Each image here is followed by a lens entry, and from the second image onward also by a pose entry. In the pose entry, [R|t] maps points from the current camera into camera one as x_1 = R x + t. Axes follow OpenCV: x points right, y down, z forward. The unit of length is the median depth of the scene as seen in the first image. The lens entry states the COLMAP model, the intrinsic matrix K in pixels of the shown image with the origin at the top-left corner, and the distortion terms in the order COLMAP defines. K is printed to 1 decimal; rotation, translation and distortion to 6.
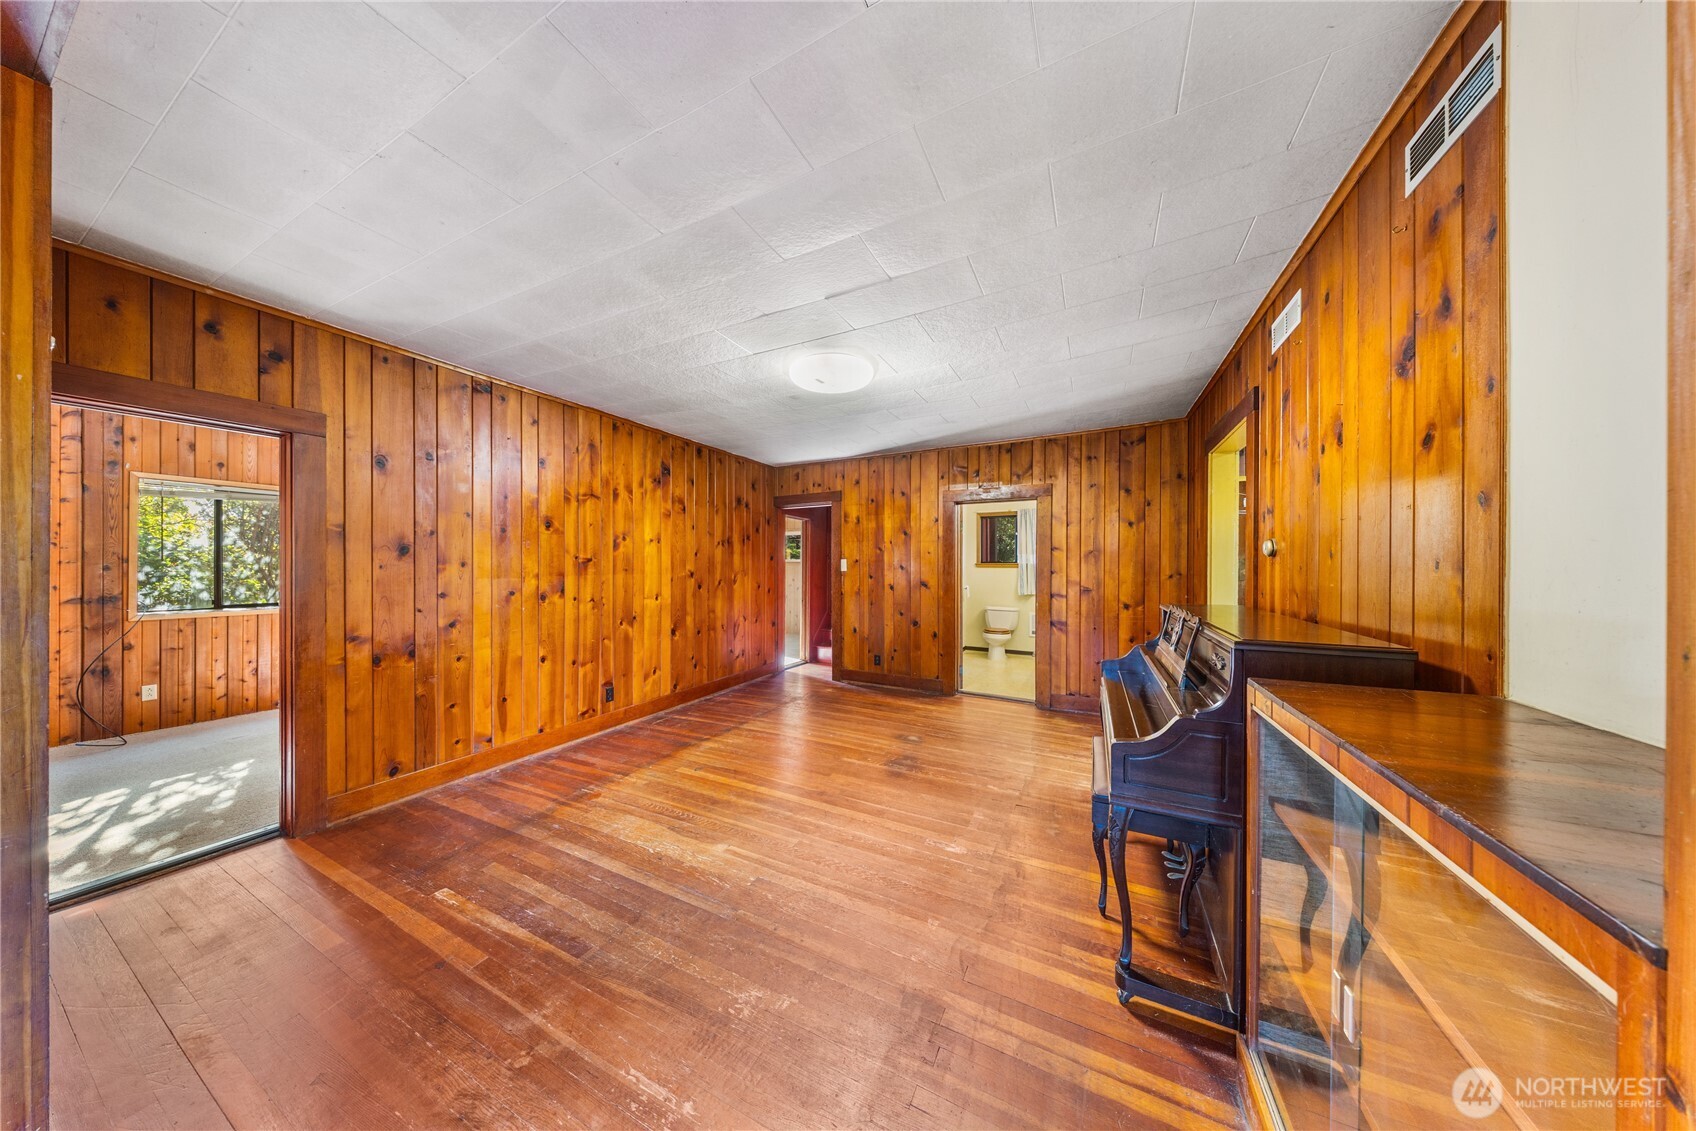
lens RADIAL K [[517.5, 0, 825.5], [0, 517.5, 563.8], [0, 0, 1]] dist [0.012973, -0.000744]
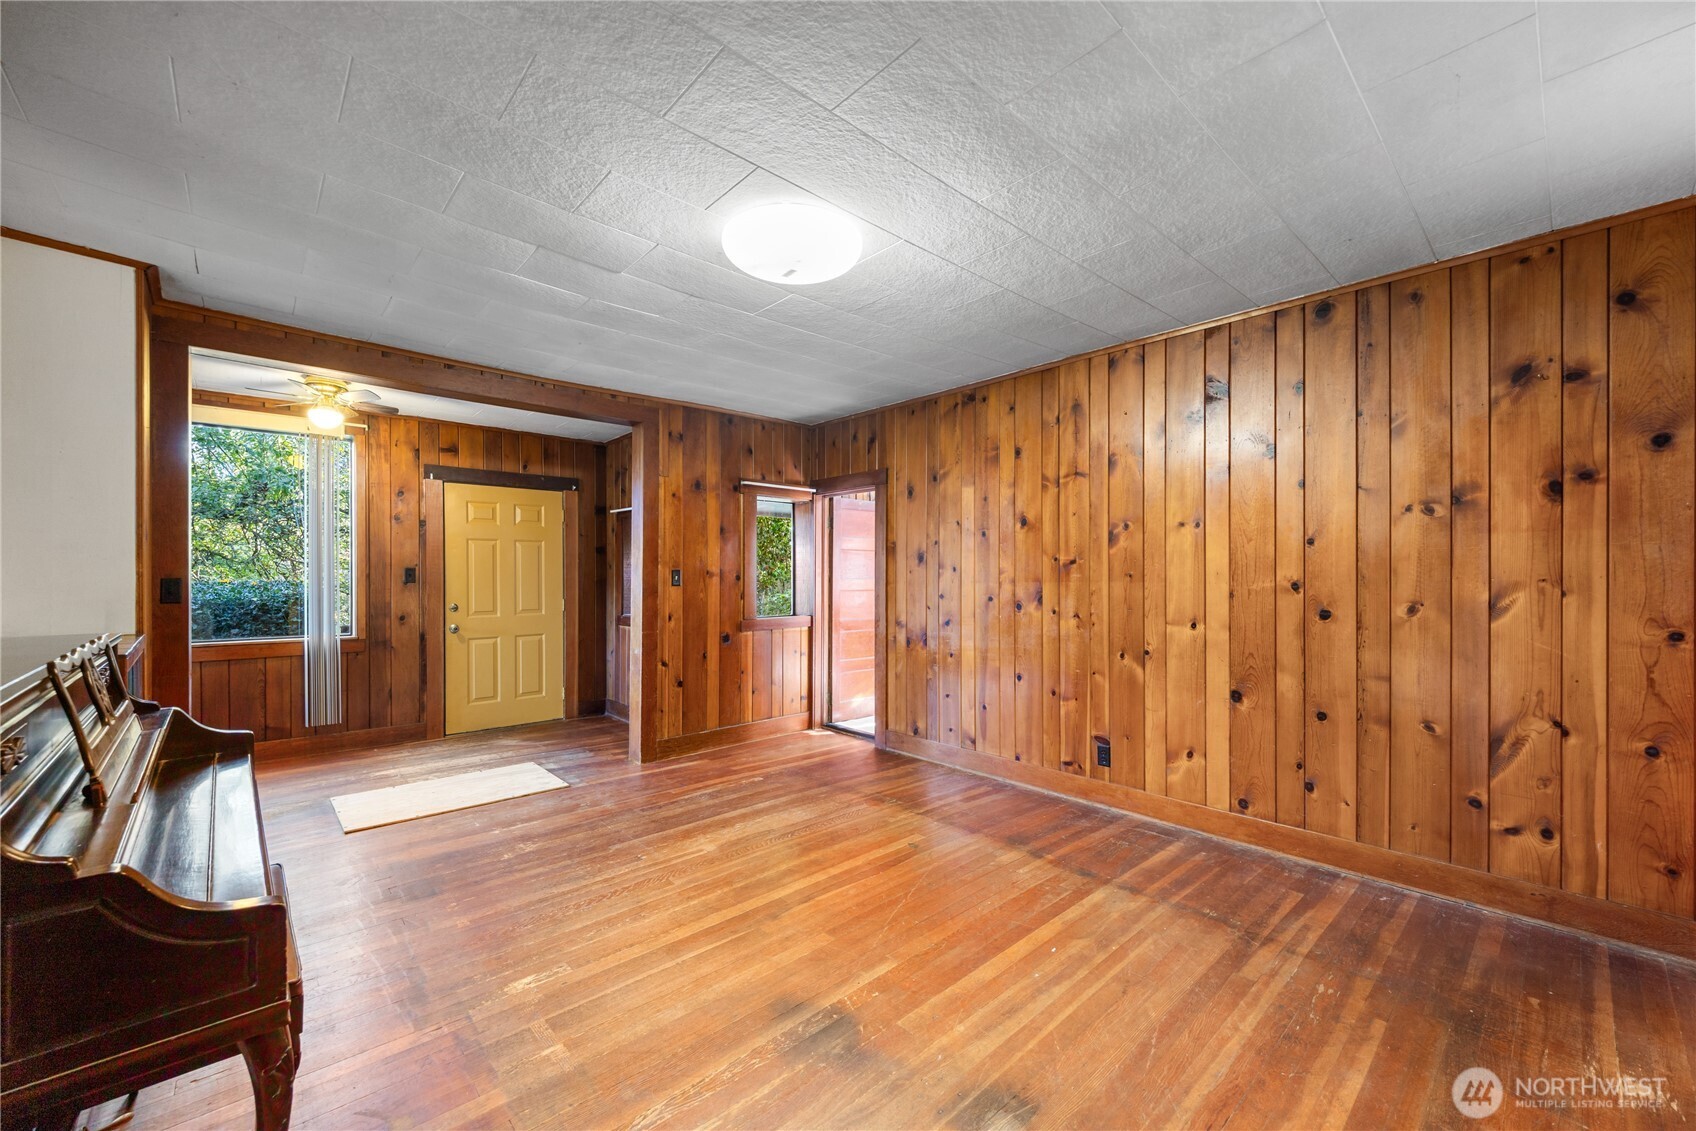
lens RADIAL K [[664.2, 0, 842.7], [0, 664.2, 576.2], [0, 0, 1]] dist [0.024658, 0.000005]
pose [[-0.344147, 0.001197, -0.938915, 0.530730], [0.004926, 0.999988, -0.000531, 0.011770], [0.938903, -0.004808, -0.344148, 0.970376]]
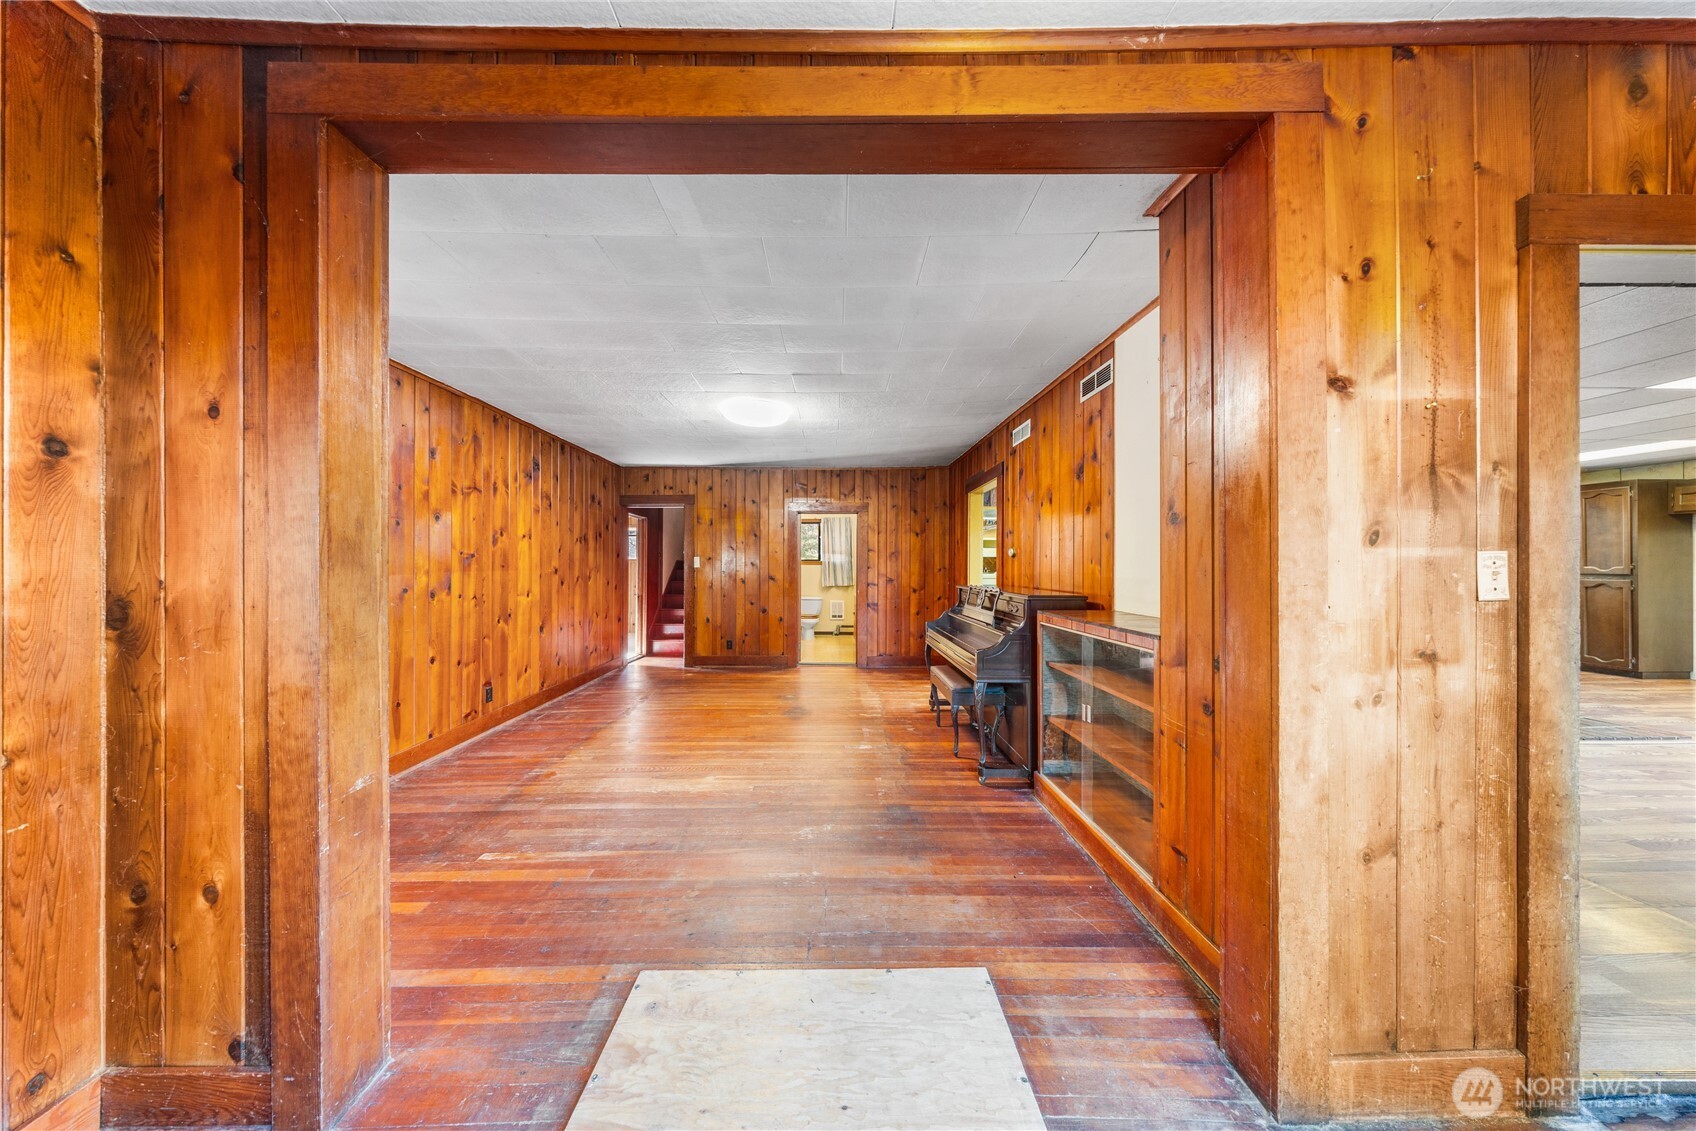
lens RADIAL K [[517.5, 0, 837.6], [0, 517.5, 562.1], [0, 0, 1]] dist [0.012973, -0.000744]
pose [[0.876000, 0.003307, 0.482300, -0.312219], [-0.002981, 0.999995, -0.001443, 0.003793], [-0.482302, -0.000173, 0.876005, -0.162811]]
